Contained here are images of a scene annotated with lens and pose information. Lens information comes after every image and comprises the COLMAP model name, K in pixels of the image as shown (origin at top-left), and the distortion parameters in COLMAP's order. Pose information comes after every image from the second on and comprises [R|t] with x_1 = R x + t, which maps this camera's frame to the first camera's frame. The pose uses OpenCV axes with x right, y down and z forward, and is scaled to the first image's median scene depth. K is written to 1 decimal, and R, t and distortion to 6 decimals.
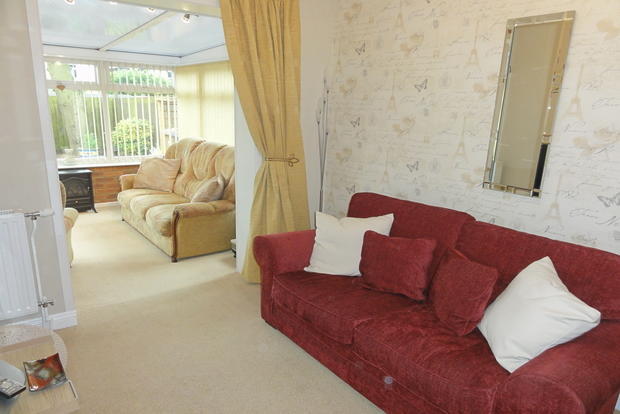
lens RADIAL K [[432.1, 0, 308.7], [0, 432.1, 226.4], [0, 0, 1]] dist [-0.000202, -0.002287]
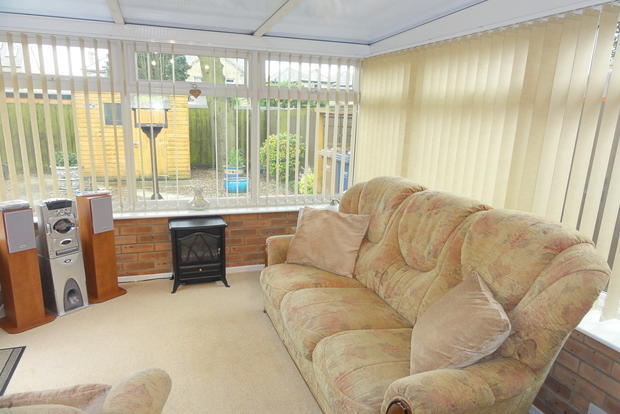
lens RADIAL K [[432.1, 0, 308.7], [0, 432.1, 226.4], [0, 0, 1]] dist [-0.000202, -0.002287]
pose [[0.953167, 0.076567, -0.292591, -0.207278], [-0.084376, 0.996334, -0.014146, -0.127739], [0.290435, 0.038171, 0.956133, 0.442923]]
